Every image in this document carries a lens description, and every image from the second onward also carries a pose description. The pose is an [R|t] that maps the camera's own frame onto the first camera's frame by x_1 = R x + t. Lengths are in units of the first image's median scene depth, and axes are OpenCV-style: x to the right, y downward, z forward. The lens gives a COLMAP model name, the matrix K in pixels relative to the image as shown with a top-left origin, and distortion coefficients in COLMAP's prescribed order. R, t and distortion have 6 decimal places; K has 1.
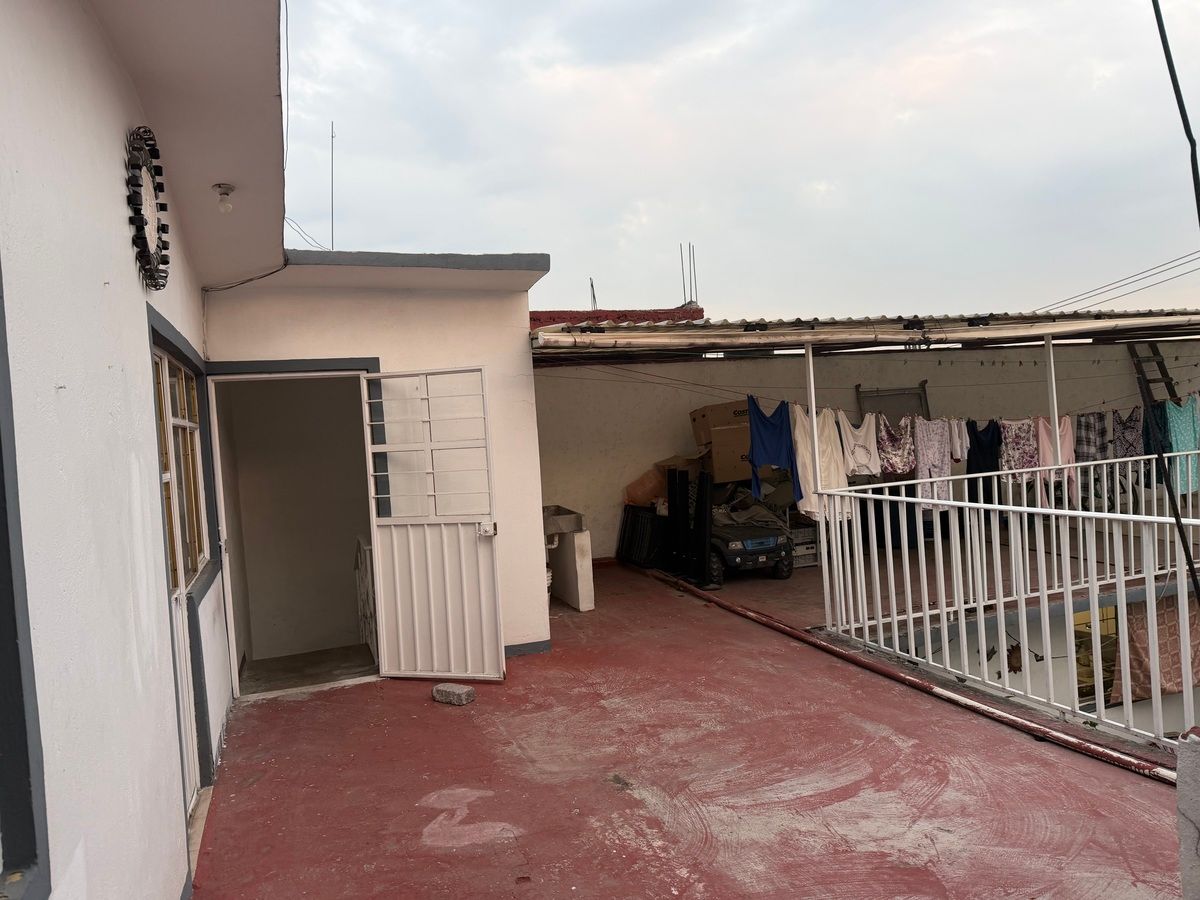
lens RADIAL K [[839.1, 0, 604.9], [0, 839.1, 454.3], [0, 0, 1]] dist [0.010571, -0.023475]
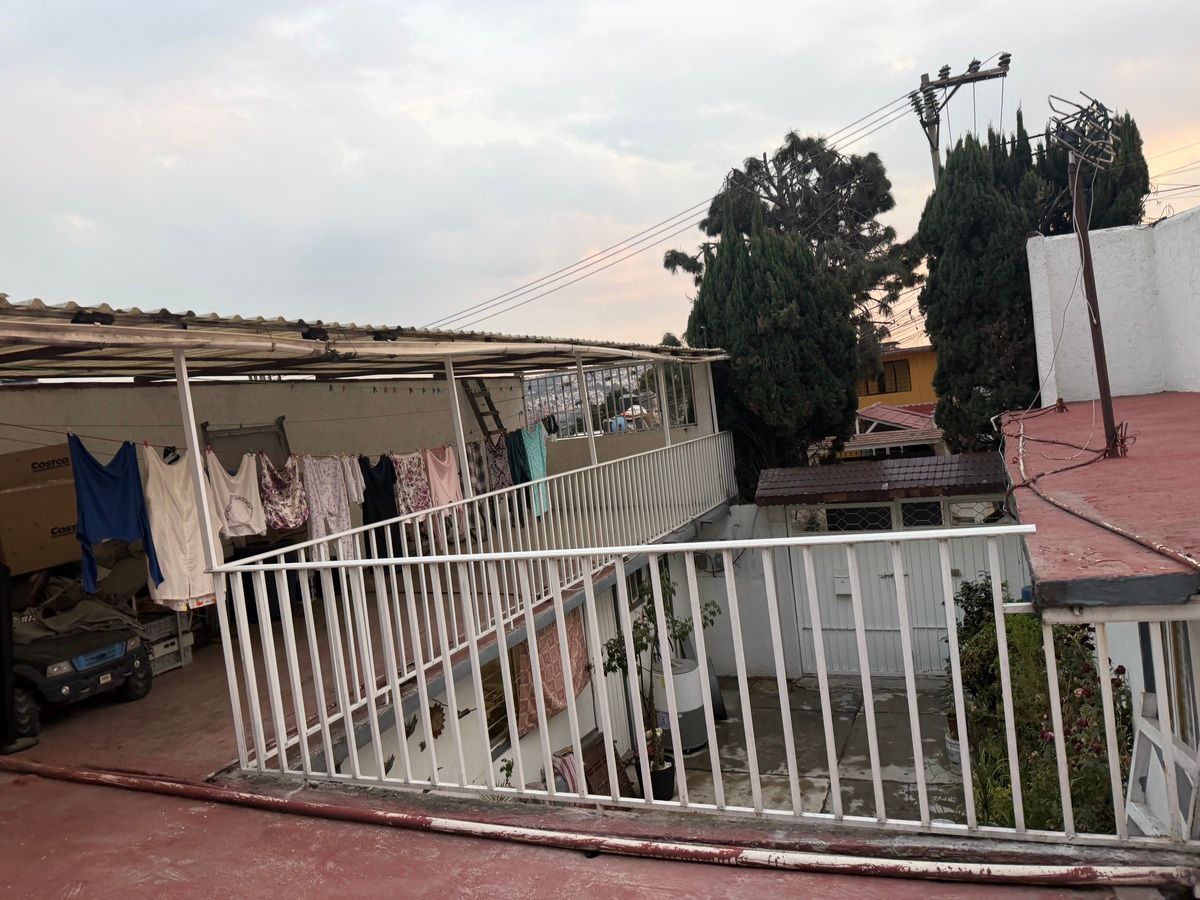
lens RADIAL K [[839.1, 0, 604.9], [0, 839.1, 454.3], [0, 0, 1]] dist [0.010571, -0.023475]
pose [[0.700272, -0.051574, 0.712011, -0.000488], [0.091913, 0.995599, -0.018282, -0.005101], [-0.707935, 0.078245, 0.701930, 0.245176]]
